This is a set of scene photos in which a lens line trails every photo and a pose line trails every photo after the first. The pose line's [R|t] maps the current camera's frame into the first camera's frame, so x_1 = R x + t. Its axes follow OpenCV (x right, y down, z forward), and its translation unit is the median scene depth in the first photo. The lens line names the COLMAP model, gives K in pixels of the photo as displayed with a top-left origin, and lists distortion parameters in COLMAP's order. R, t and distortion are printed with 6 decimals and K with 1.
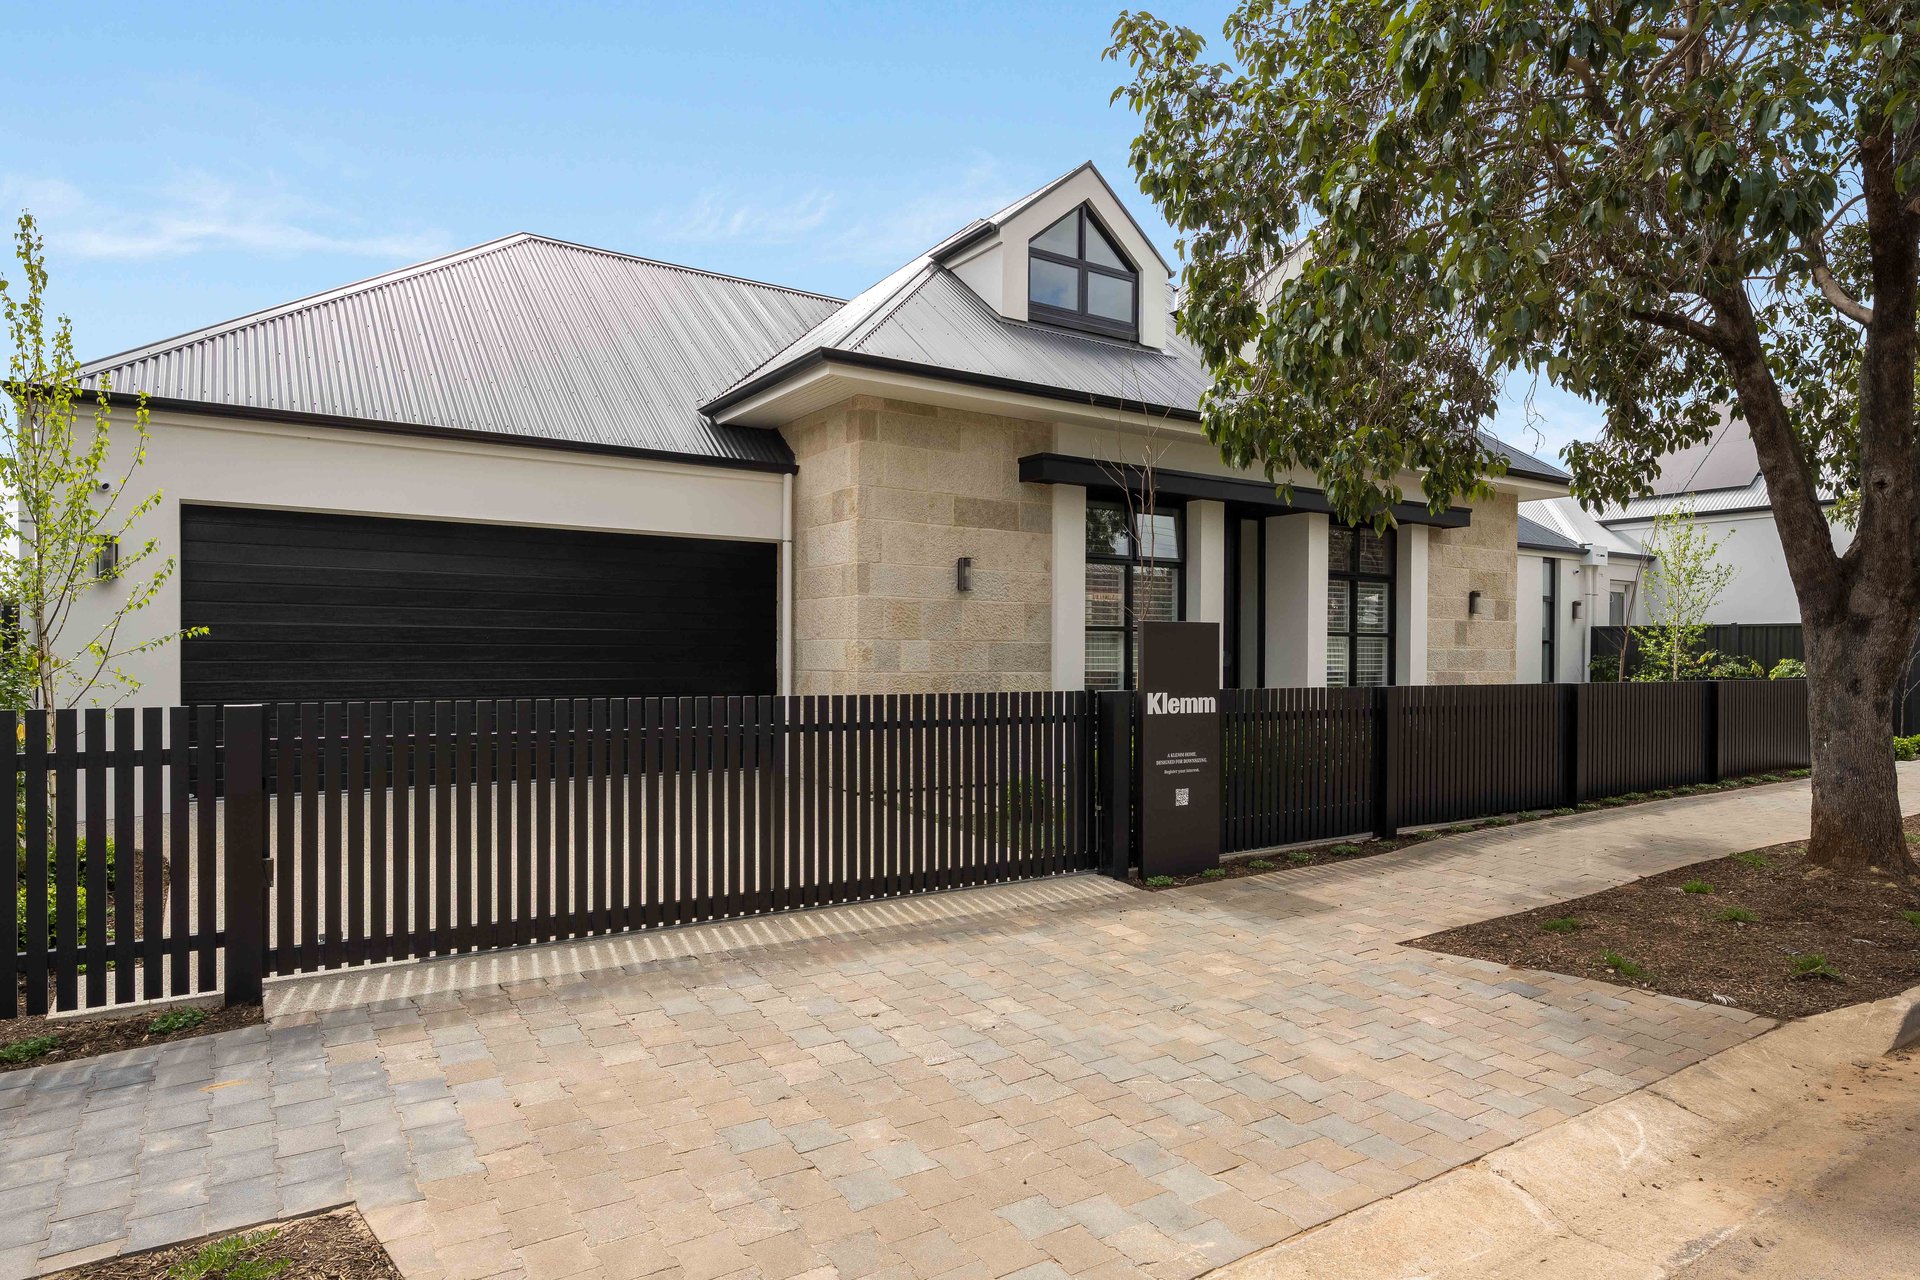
lens RADIAL K [[1096.8, 0, 960.4], [0, 1096.8, 645.7], [0, 0, 1]] dist [-0.000779, -0.000095]
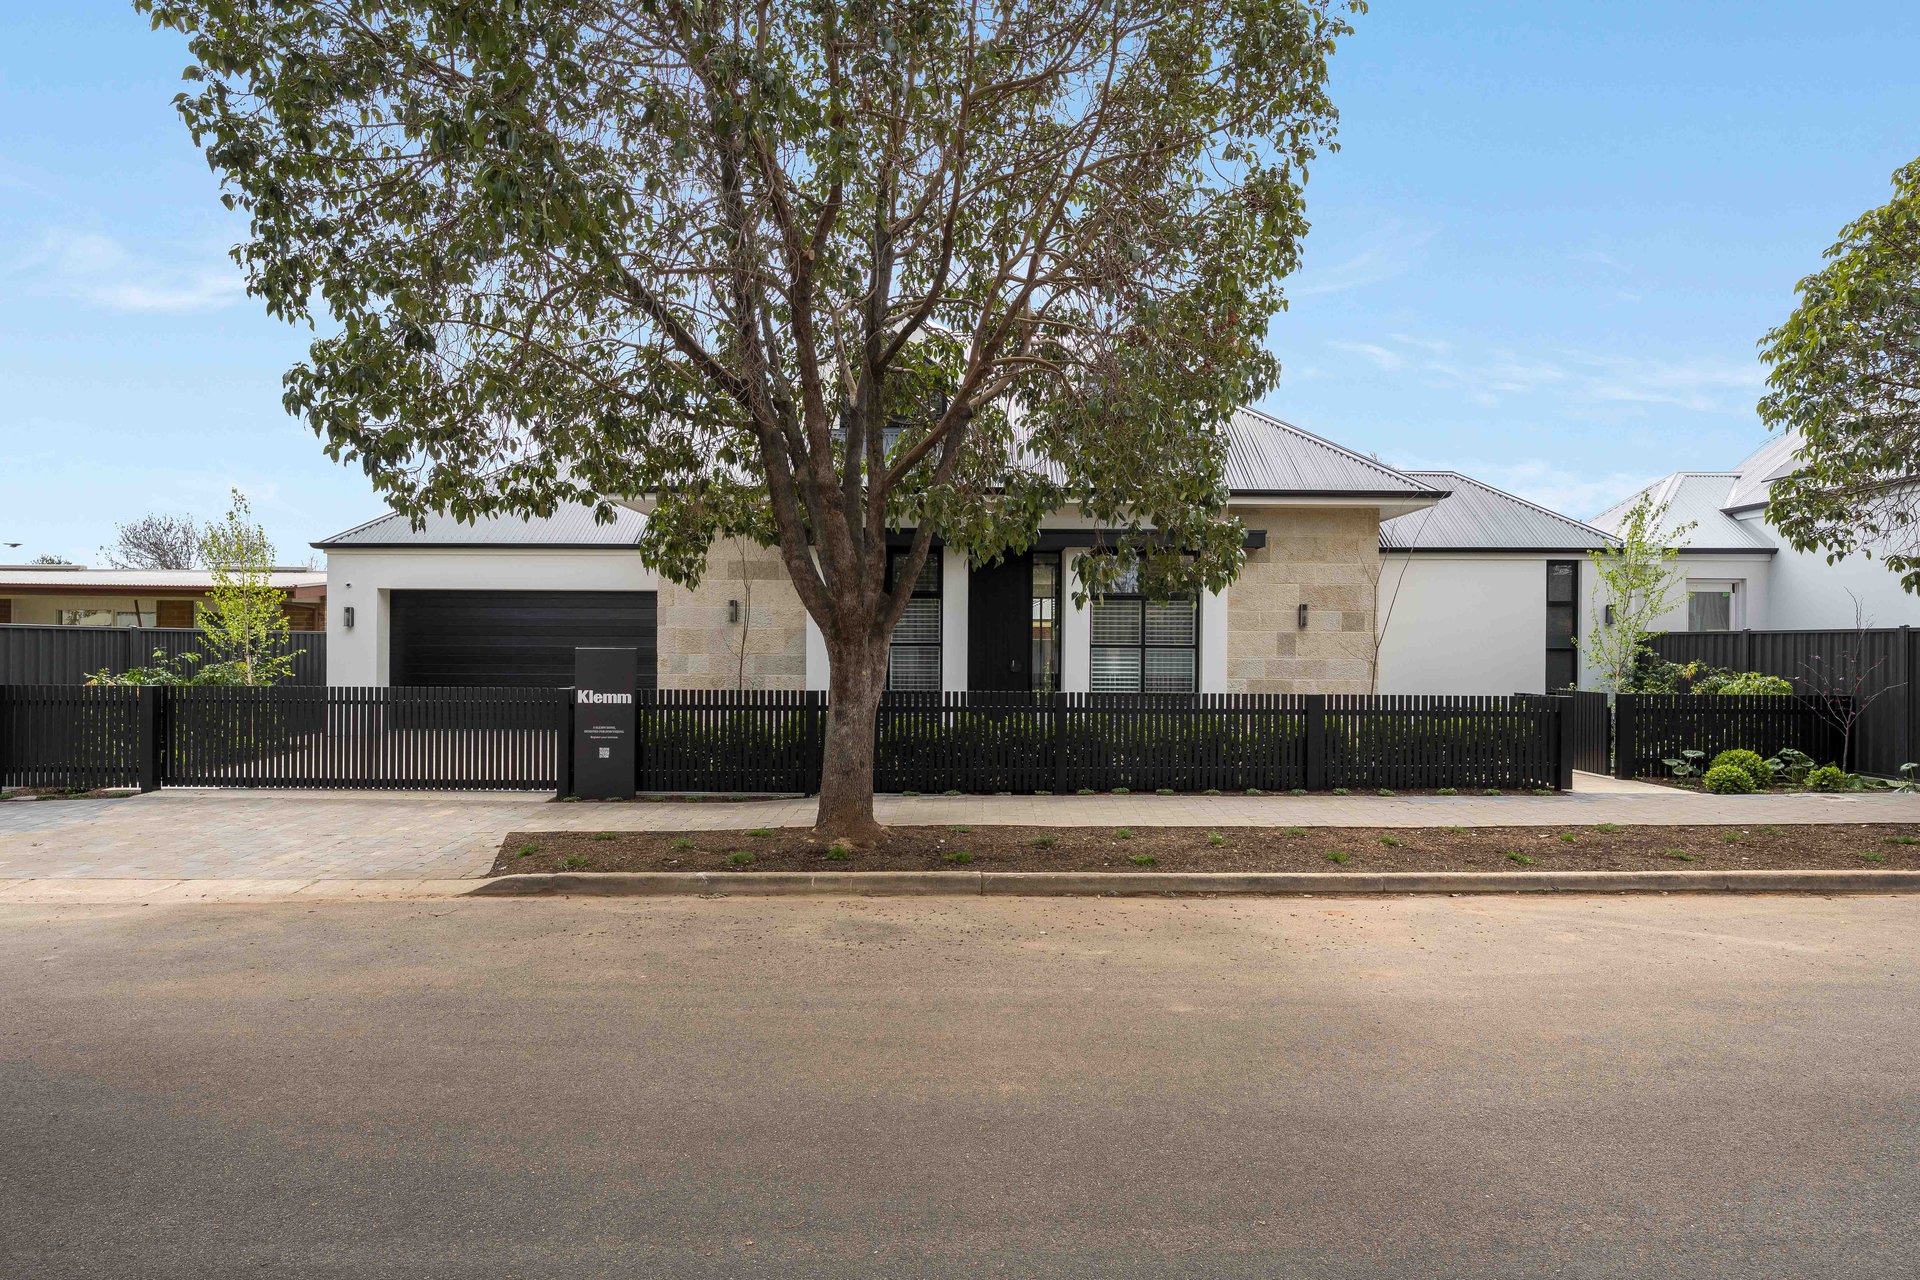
lens RADIAL K [[991.3, 0, 959.6], [0, 991.3, 639.6], [0, 0, 1]] dist [0.003600, -0.000505]
pose [[0.844319, -0.005770, -0.535810, 0.966923], [0.003260, 0.999979, -0.005632, -0.015953], [0.535832, 0.003009, 0.844320, 0.009823]]
